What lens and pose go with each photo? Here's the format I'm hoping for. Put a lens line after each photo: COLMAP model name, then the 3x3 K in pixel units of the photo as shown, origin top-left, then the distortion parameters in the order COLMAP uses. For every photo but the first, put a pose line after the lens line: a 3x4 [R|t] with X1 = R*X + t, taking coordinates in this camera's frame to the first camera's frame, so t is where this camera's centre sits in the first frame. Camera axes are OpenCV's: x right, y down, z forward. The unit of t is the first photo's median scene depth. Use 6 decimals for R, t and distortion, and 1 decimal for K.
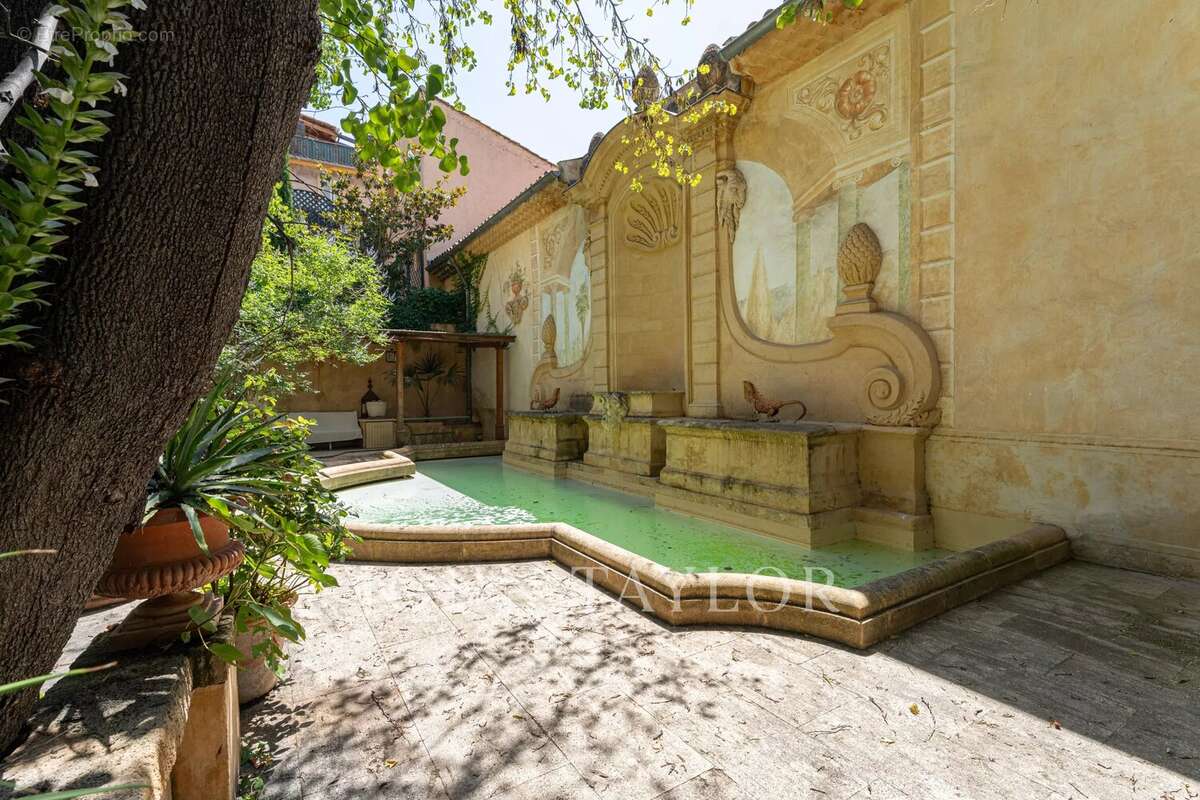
lens RADIAL K [[546.7, 0, 574.2], [0, 546.7, 402.2], [0, 0, 1]] dist [-0.001120, -0.000202]
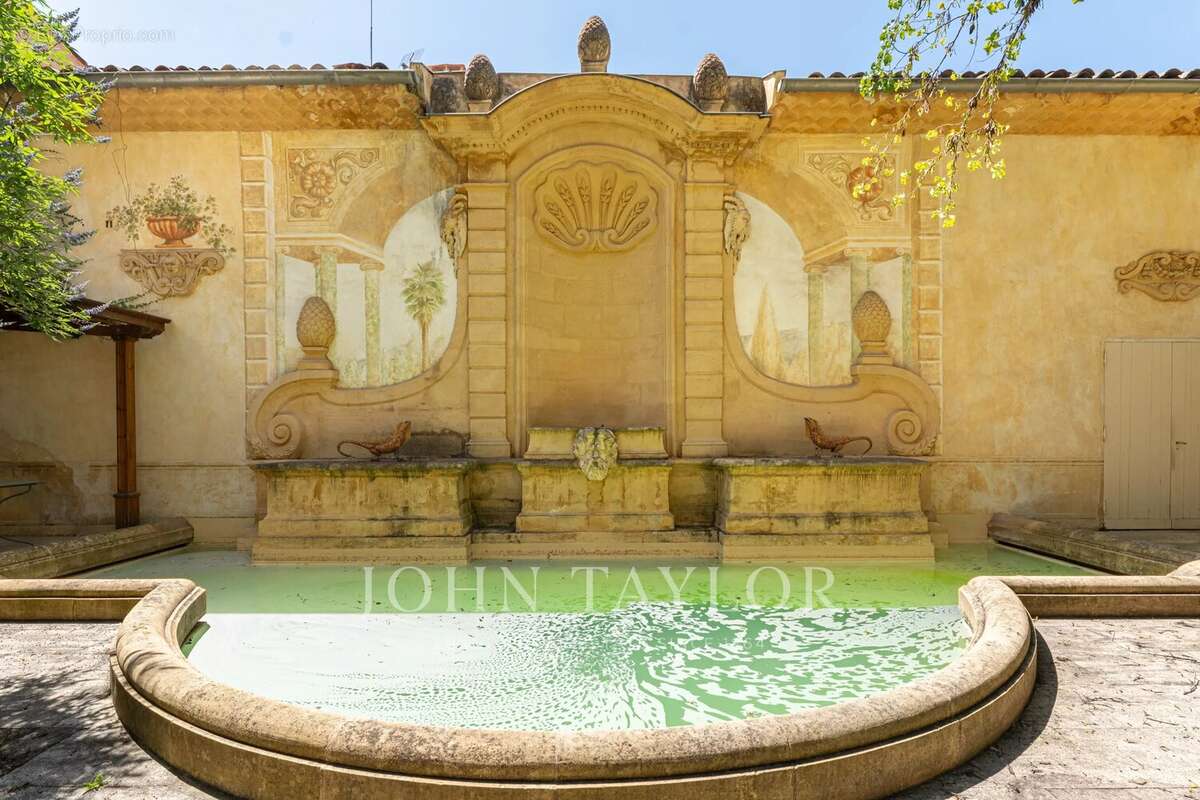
lens RADIAL K [[590.2, 0, 625.4], [0, 590.2, 440.6], [0, 0, 1]] dist [-0.000873, -0.001354]
pose [[0.504584, -0.002596, 0.863359, -0.831875], [0.012077, 0.999919, -0.004052, 0.003762], [-0.863278, 0.012471, 0.504575, 0.763154]]
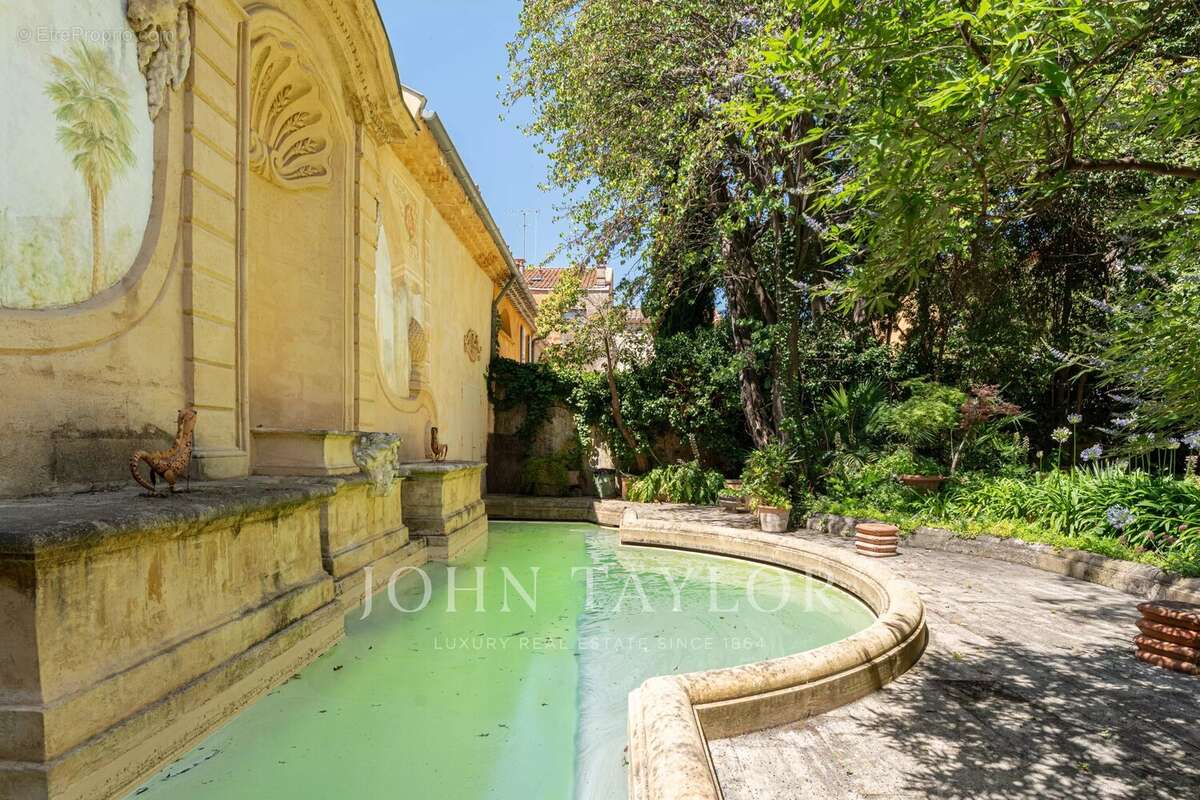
lens RADIAL K [[630.4, 0, 595.4], [0, 630.4, 474.2], [0, 0, 1]] dist [0.000501, 0.000337]
pose [[-0.854981, -0.034878, 0.517485, -0.689595], [-0.005473, 0.998288, 0.058240, -0.020213], [-0.518630, 0.046962, -0.853708, 2.027984]]
